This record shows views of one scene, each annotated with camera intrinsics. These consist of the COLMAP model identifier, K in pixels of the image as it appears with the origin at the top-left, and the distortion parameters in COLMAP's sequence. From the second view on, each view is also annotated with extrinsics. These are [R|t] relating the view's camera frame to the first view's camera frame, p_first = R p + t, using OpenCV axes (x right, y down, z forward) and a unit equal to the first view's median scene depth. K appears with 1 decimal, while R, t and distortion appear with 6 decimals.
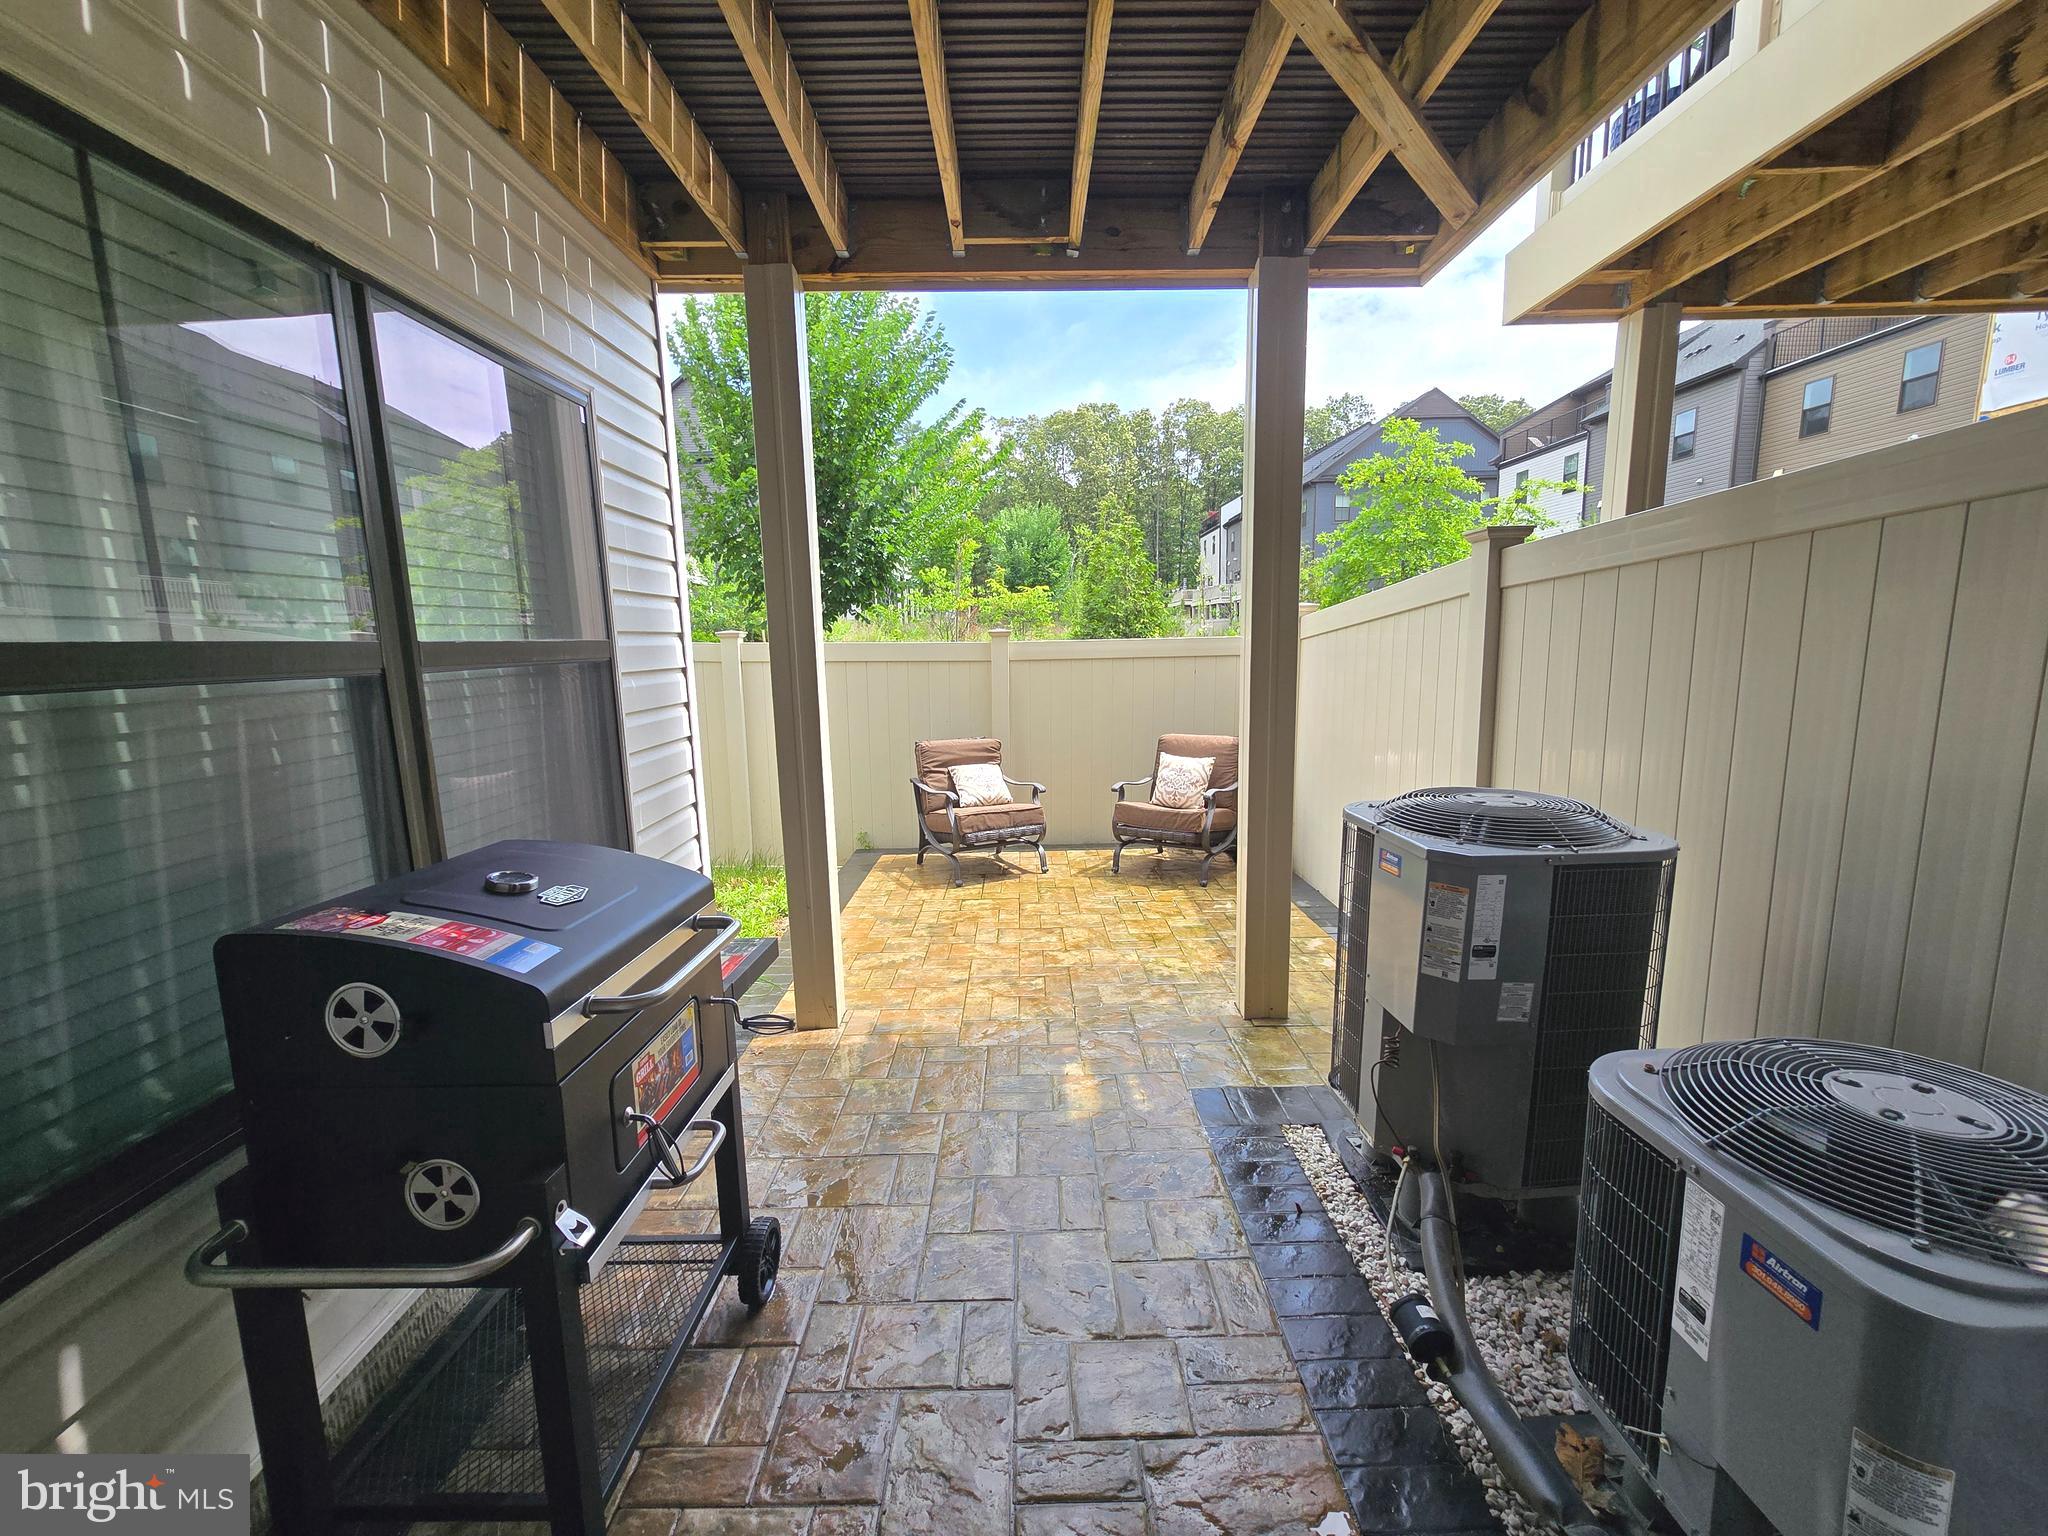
lens RADIAL K [[822.2, 0, 1024.0], [0, 822.2, 768.0], [0, 0, 1]] dist [-0.001815, -0.000099]
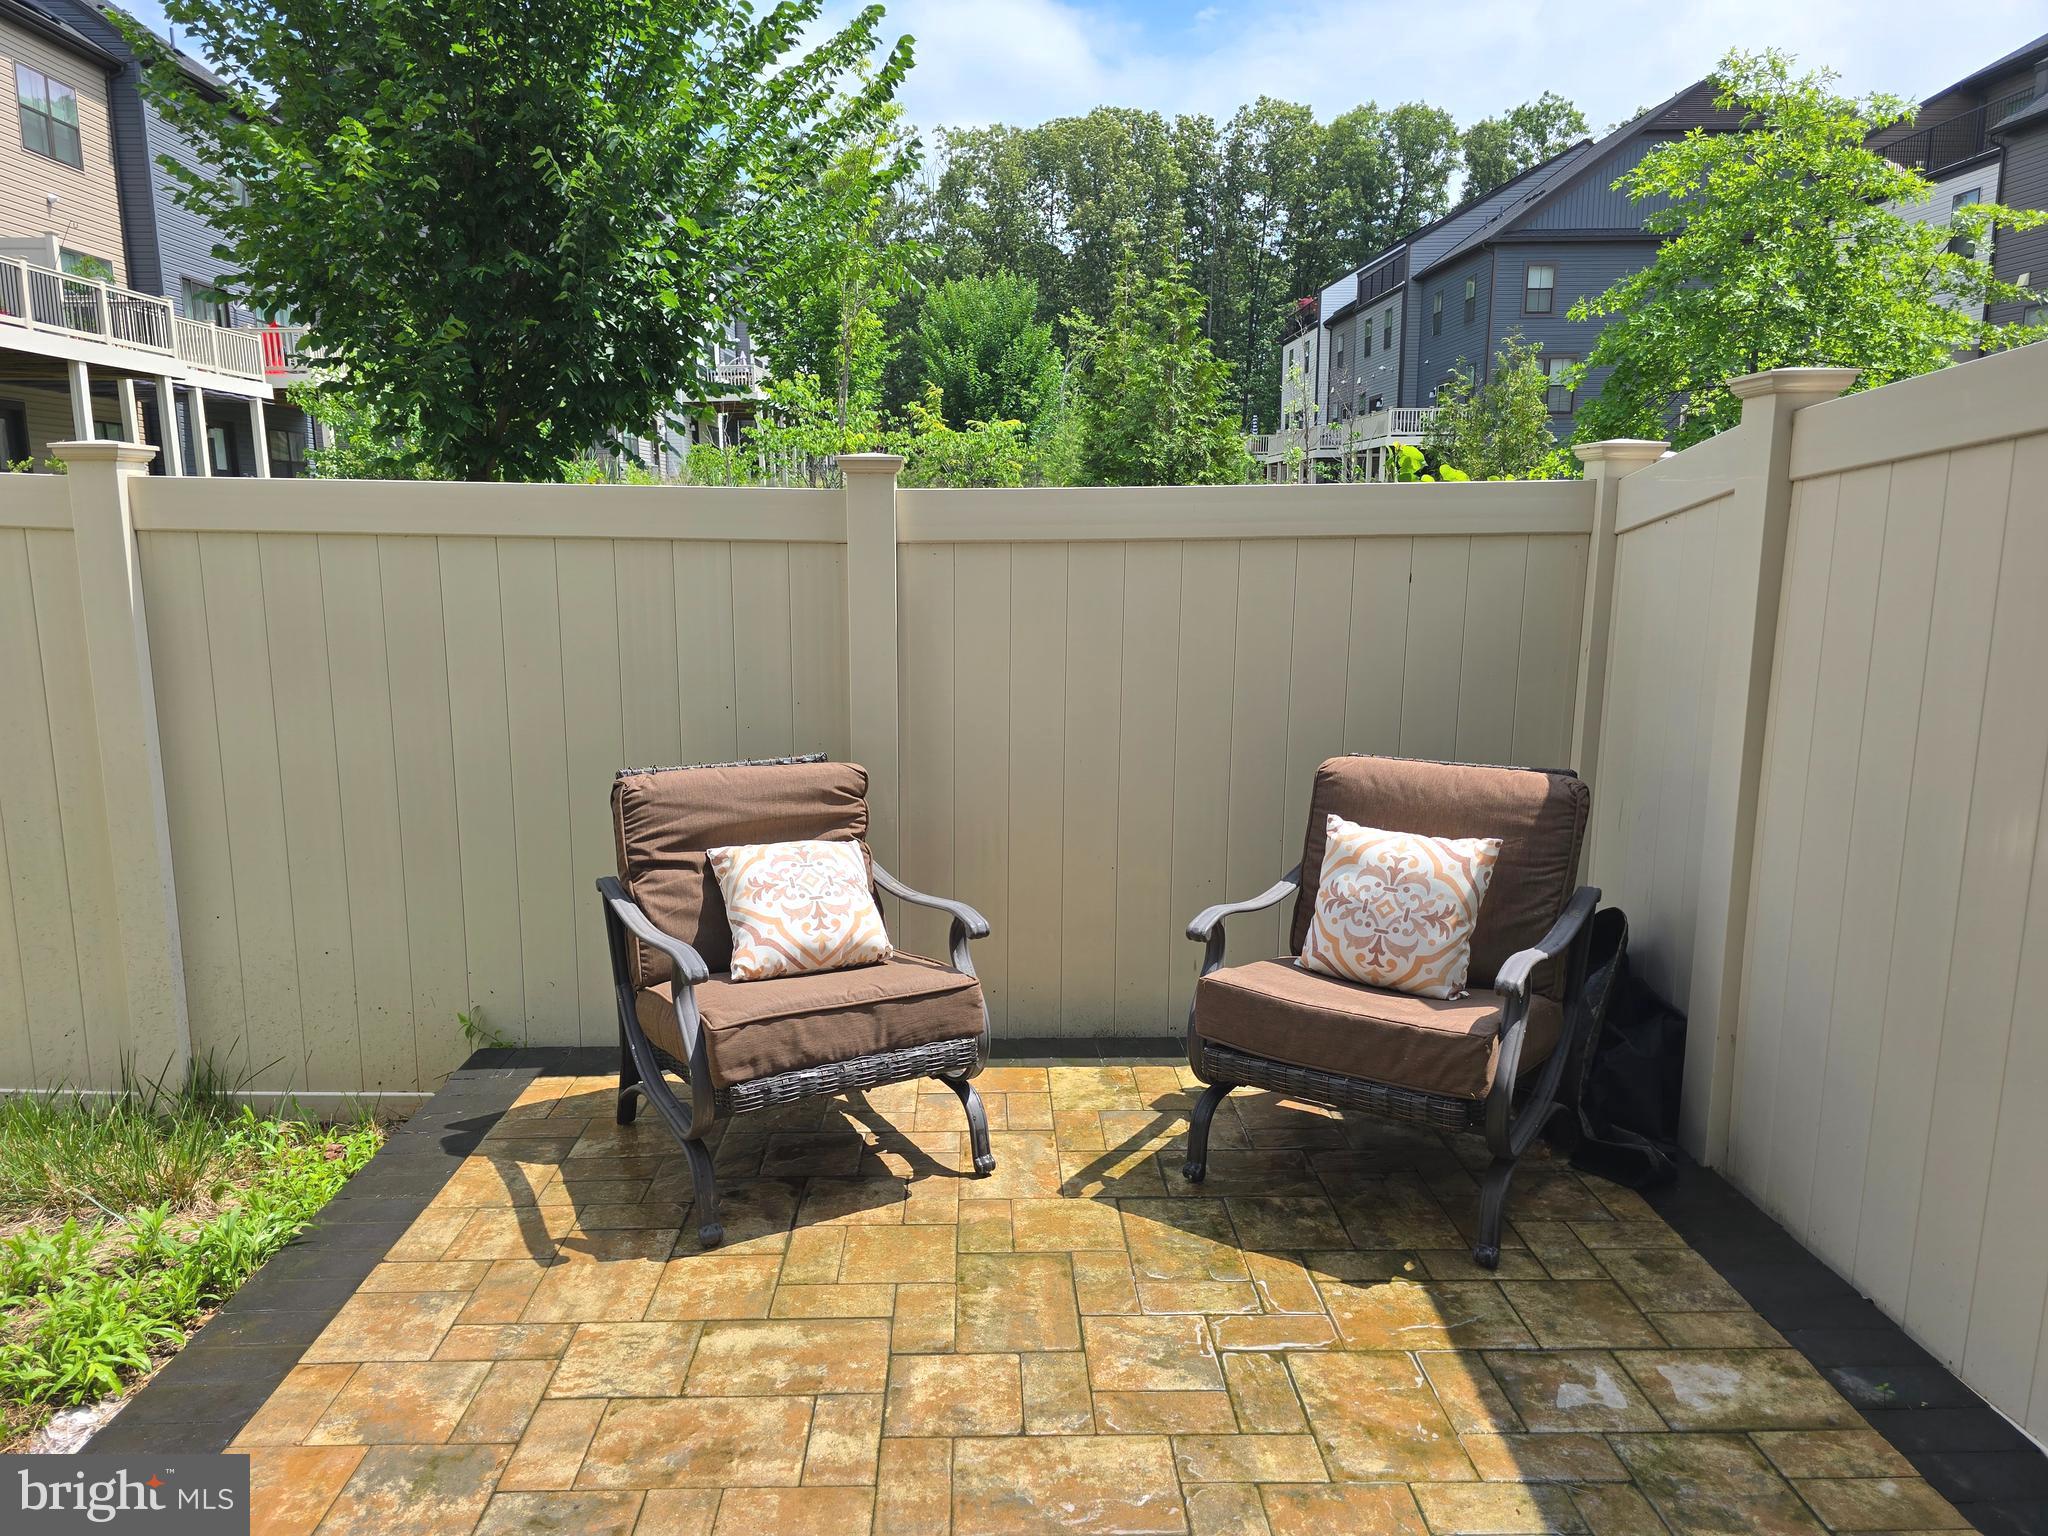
lens RADIAL K [[1367.2, 0, 981.0], [0, 1367.2, 765.7], [0, 0, 1]] dist [0.060173, 0.000243]
pose [[0.999896, 0.013974, 0.003616, 0.019499], [-0.014055, 0.999629, 0.023351, -0.051347], [-0.003289, -0.023399, 0.999721, 0.434261]]
